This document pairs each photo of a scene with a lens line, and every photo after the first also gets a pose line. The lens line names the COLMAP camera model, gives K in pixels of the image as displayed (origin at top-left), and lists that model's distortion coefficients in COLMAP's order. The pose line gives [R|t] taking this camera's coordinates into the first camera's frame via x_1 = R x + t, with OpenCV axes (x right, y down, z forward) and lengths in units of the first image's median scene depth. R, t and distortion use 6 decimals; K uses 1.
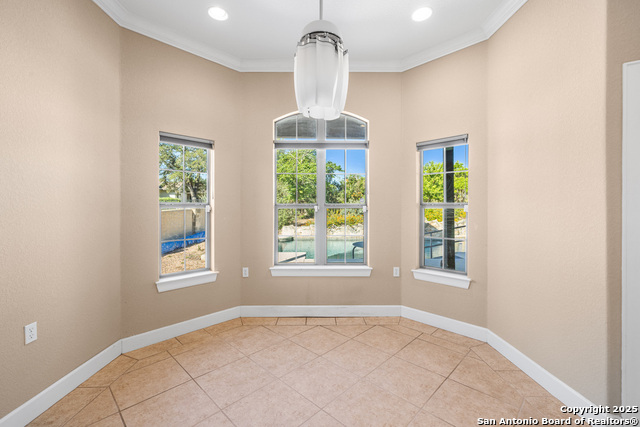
lens RADIAL K [[272.5, 0, 320.8], [0, 272.5, 209.2], [0, 0, 1]] dist [-0.001091, -0.000223]
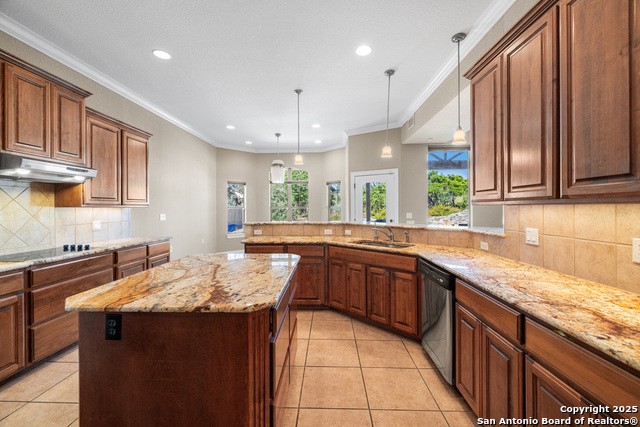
lens RADIAL K [[272.5, 0, 320.8], [0, 272.5, 209.2], [0, 0, 1]] dist [-0.001091, -0.000223]
pose [[0.997907, -0.010445, -0.063822, 0.453236], [0.010744, 0.999933, 0.004340, -0.006546], [0.063773, -0.005017, 0.997952, -1.483509]]
